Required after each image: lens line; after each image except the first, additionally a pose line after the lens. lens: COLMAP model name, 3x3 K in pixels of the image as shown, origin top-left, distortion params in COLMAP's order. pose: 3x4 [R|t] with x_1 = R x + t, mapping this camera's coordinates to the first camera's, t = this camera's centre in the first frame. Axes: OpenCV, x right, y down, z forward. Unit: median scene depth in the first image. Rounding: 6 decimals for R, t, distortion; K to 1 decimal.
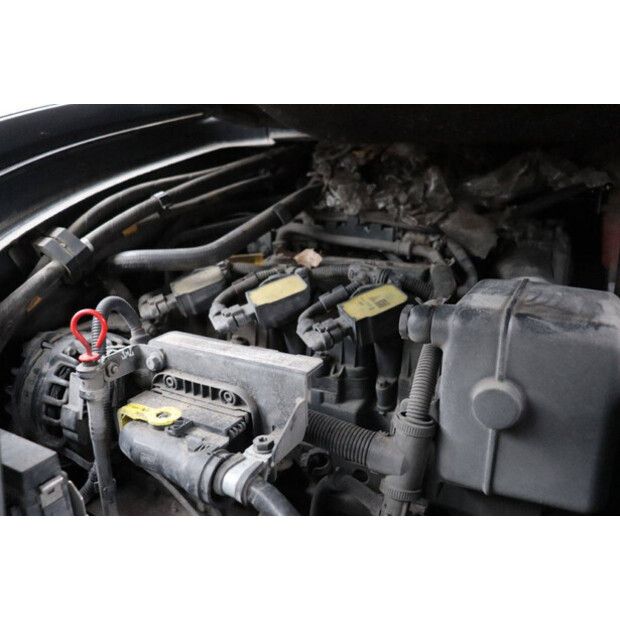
lens RADIAL K [[496.4, 0, 310.4], [0, 496.4, 310.3], [0, 0, 1]] dist [-0.117597, 0.029684]
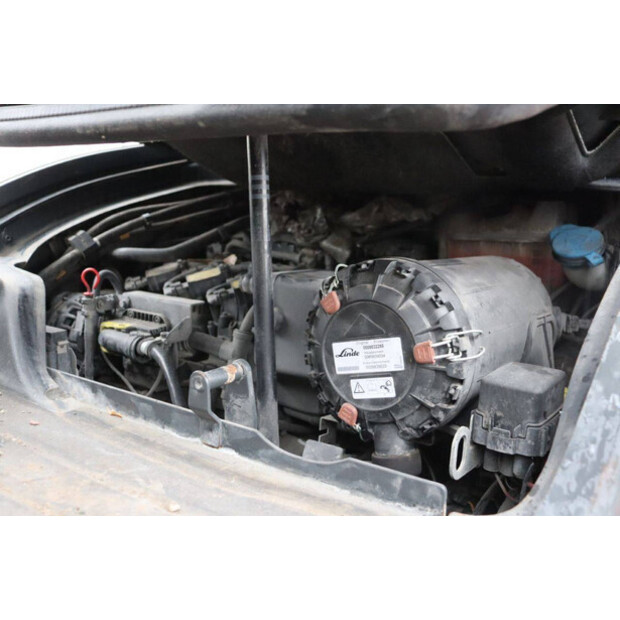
lens RADIAL K [[648.4, 0, 309.9], [0, 648.4, 310.2], [0, 0, 1]] dist [-0.053938, 0.000000]
pose [[0.989515, 0.064954, -0.129001, 0.565229], [-0.078925, 0.991195, -0.106321, 0.275422], [0.120959, 0.115388, 0.985928, -1.068334]]
